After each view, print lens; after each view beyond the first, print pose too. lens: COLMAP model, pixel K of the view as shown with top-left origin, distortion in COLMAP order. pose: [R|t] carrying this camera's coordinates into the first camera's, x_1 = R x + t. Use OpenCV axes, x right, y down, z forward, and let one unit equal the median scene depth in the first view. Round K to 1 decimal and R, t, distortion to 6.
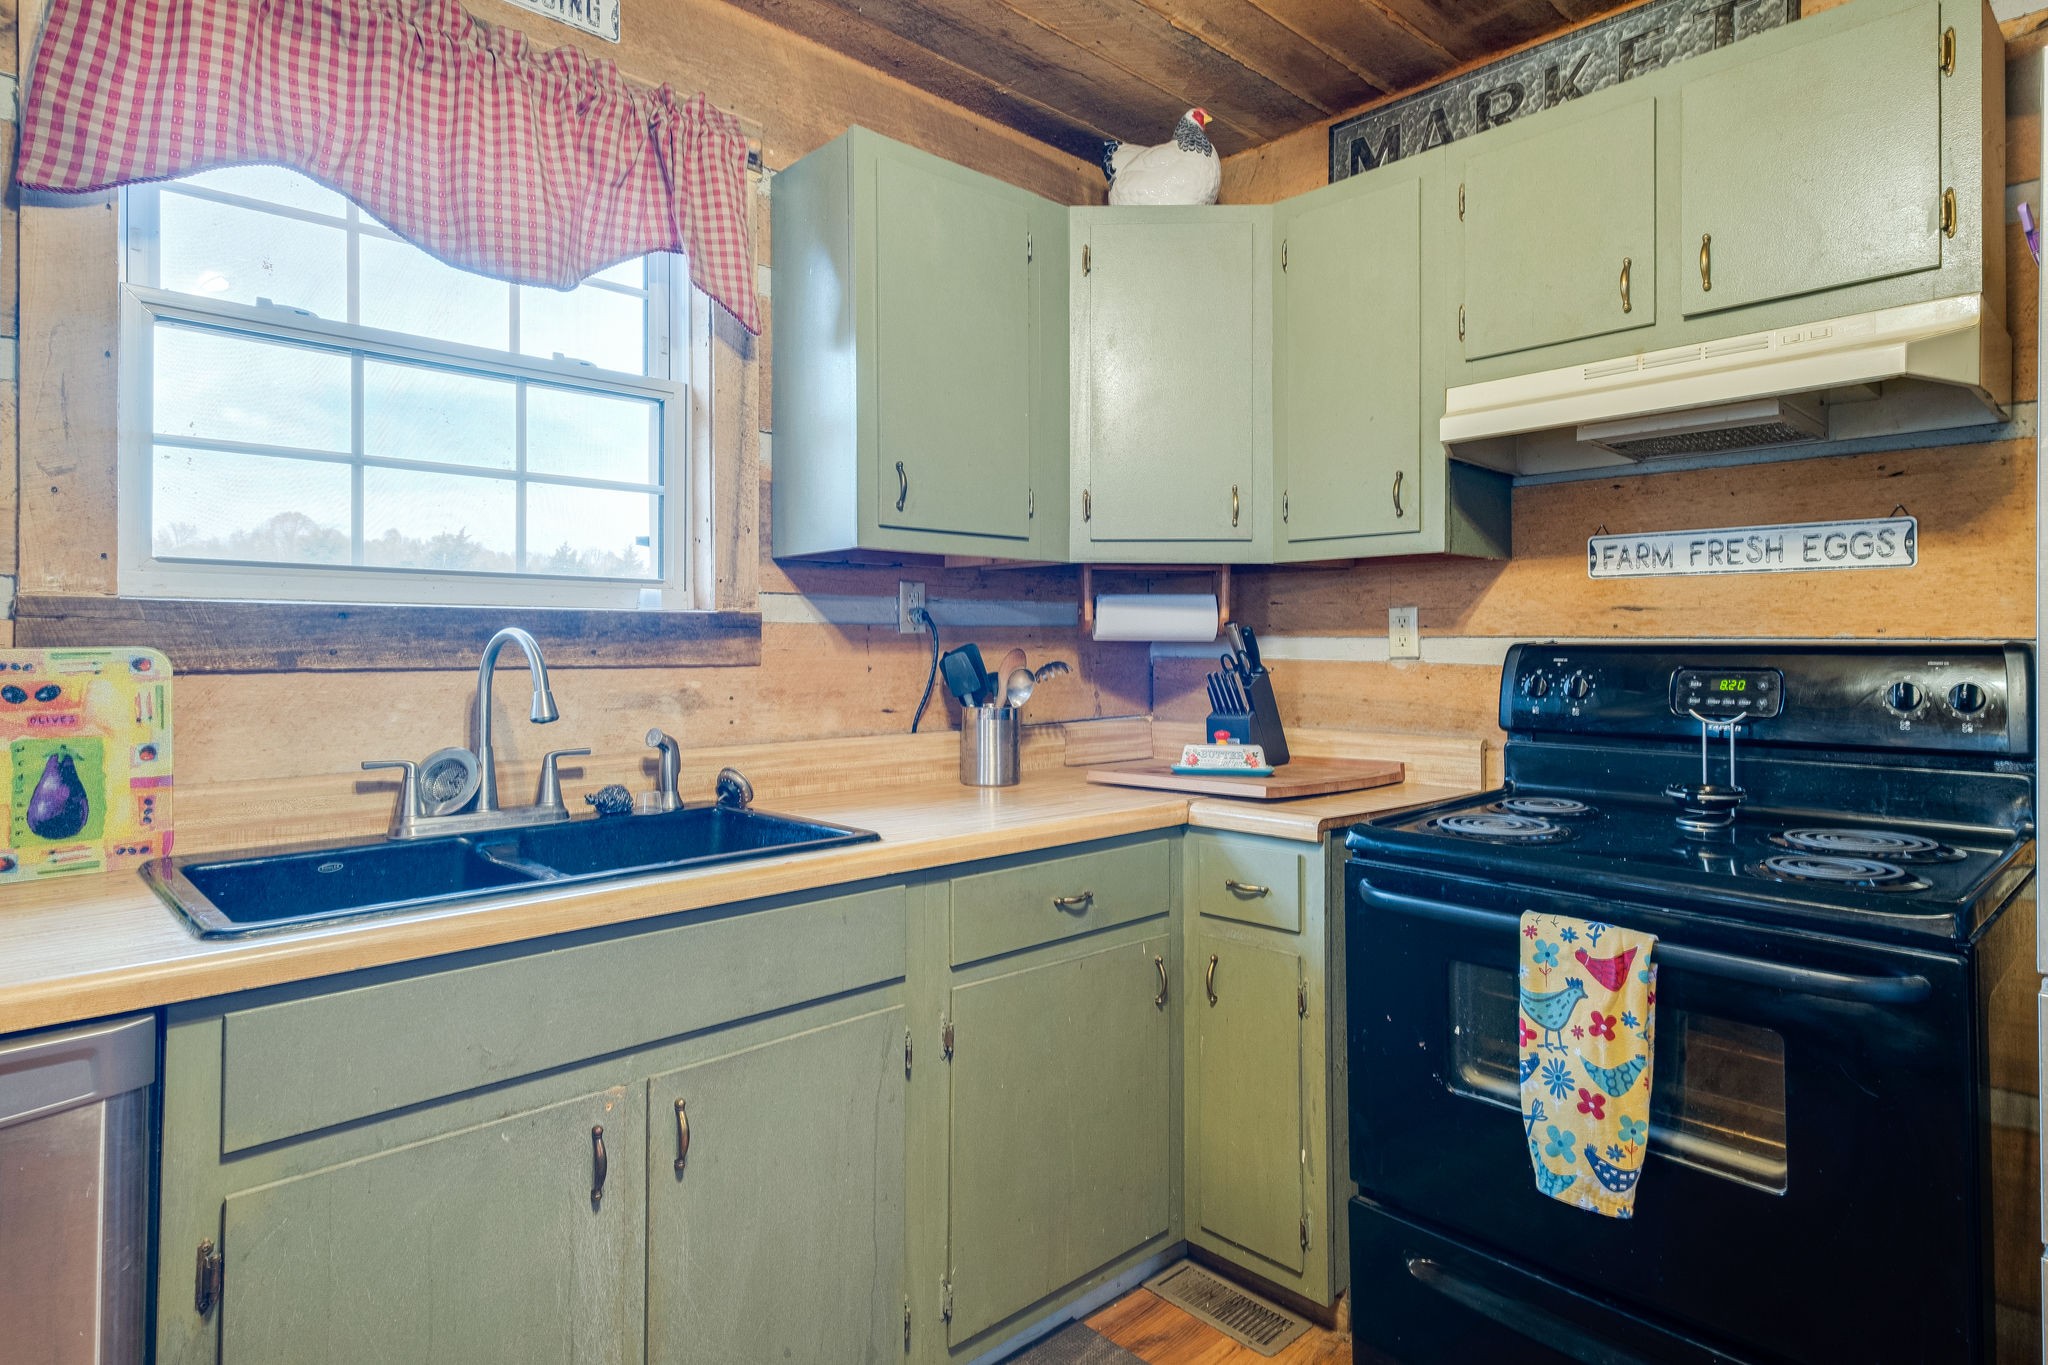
lens RADIAL K [[1116.5, 0, 1018.9], [0, 1116.5, 632.6], [0, 0, 1]] dist [0.030443, 0.000074]
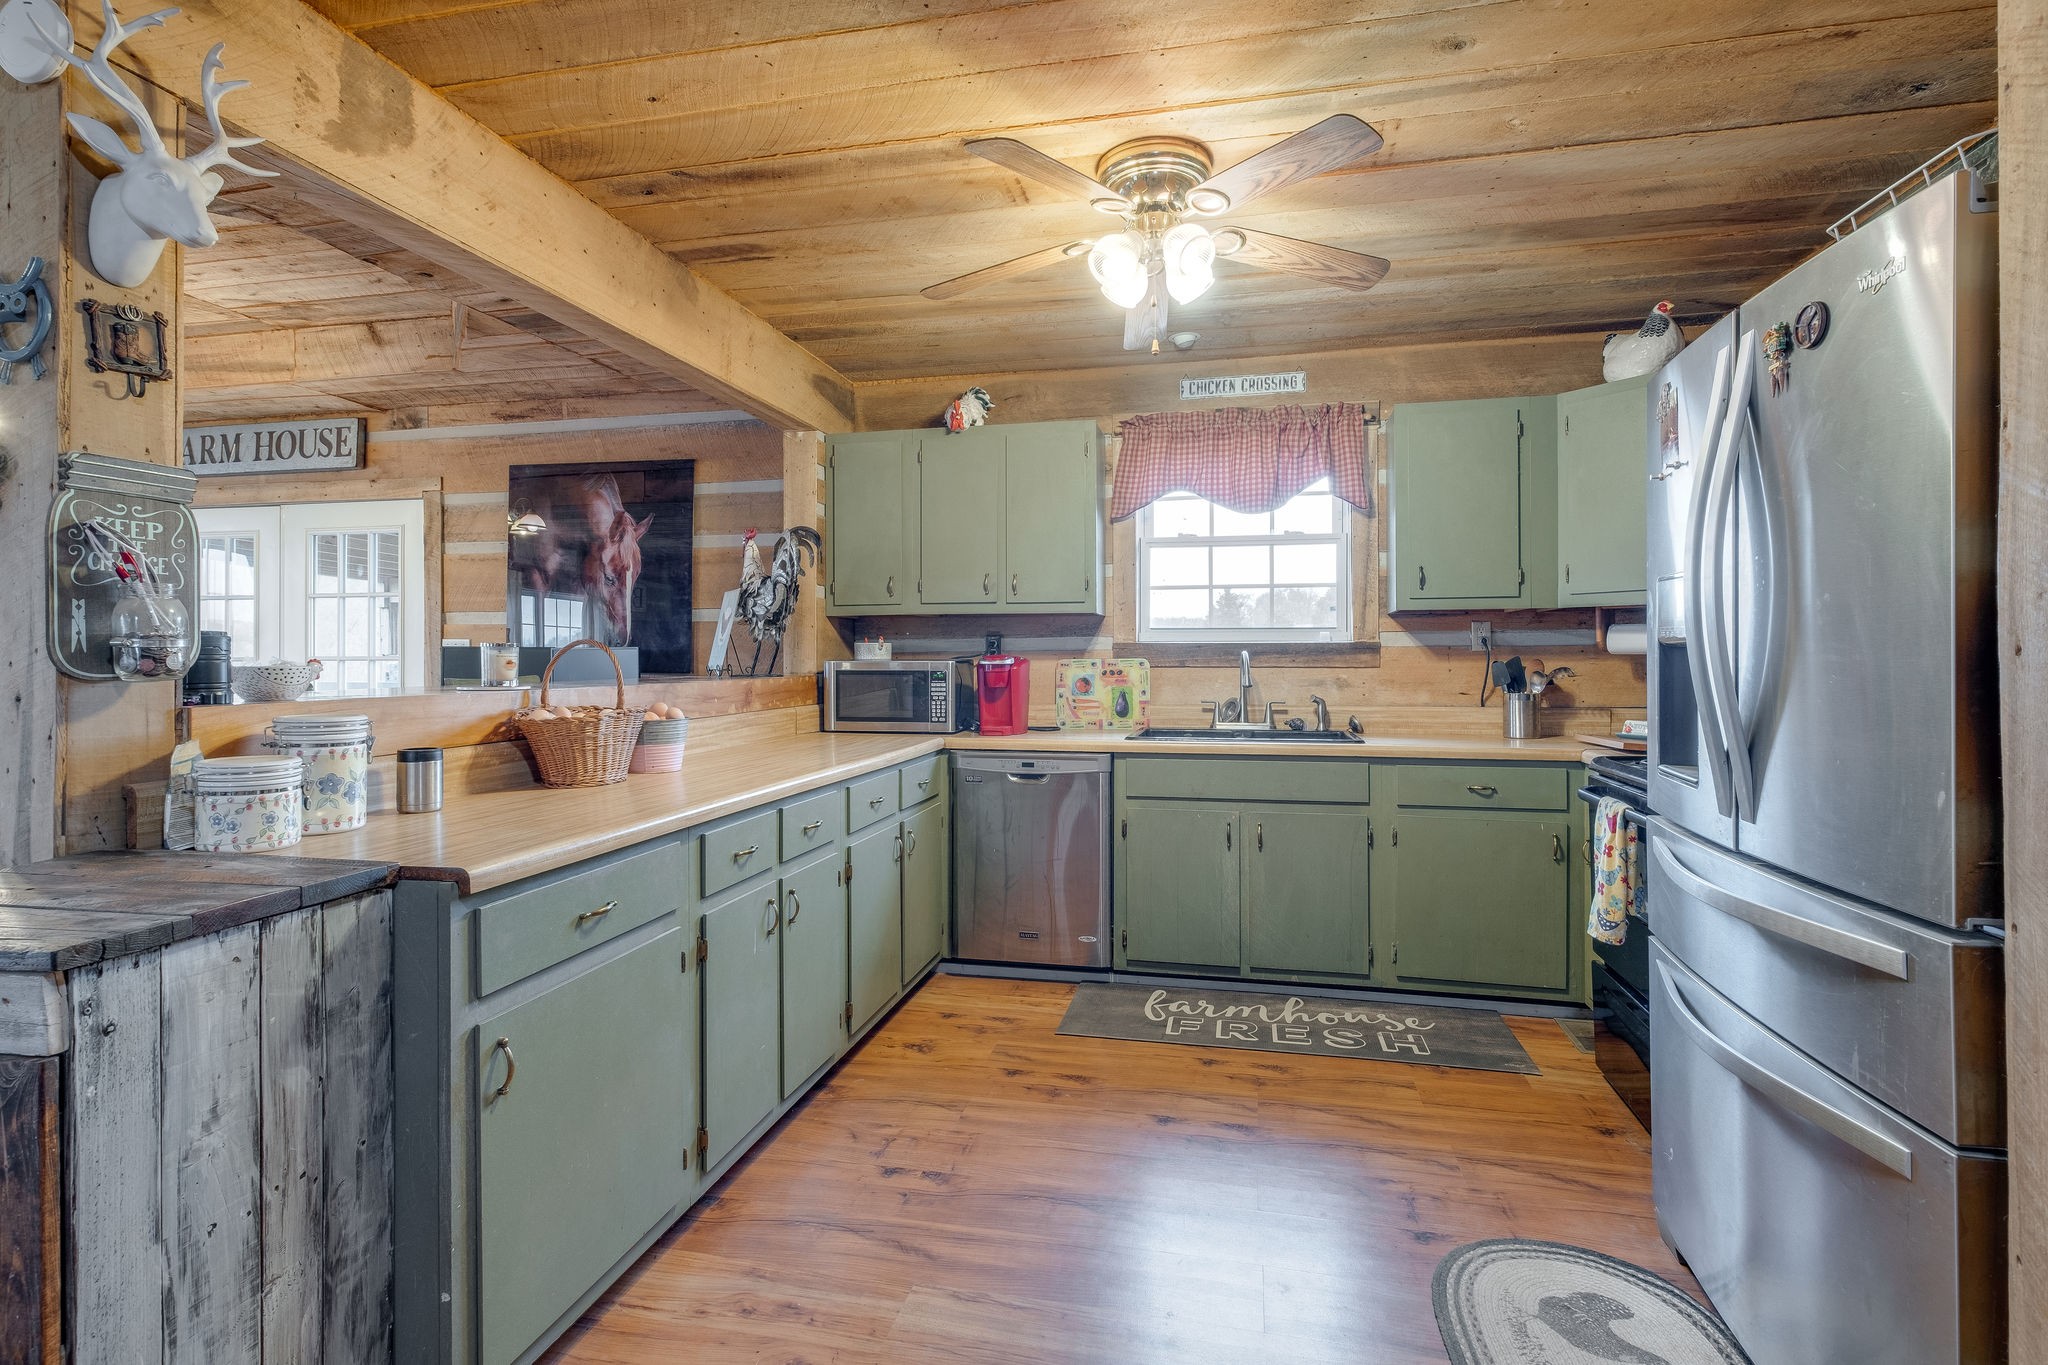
lens RADIAL K [[1116.5, 0, 1018.9], [0, 1116.5, 632.6], [0, 0, 1]] dist [0.030443, 0.000074]
pose [[0.542715, -0.019427, -0.839692, 1.166271], [0.011323, 0.999811, -0.015813, -0.009800], [0.839840, -0.000926, 0.542833, -0.676034]]
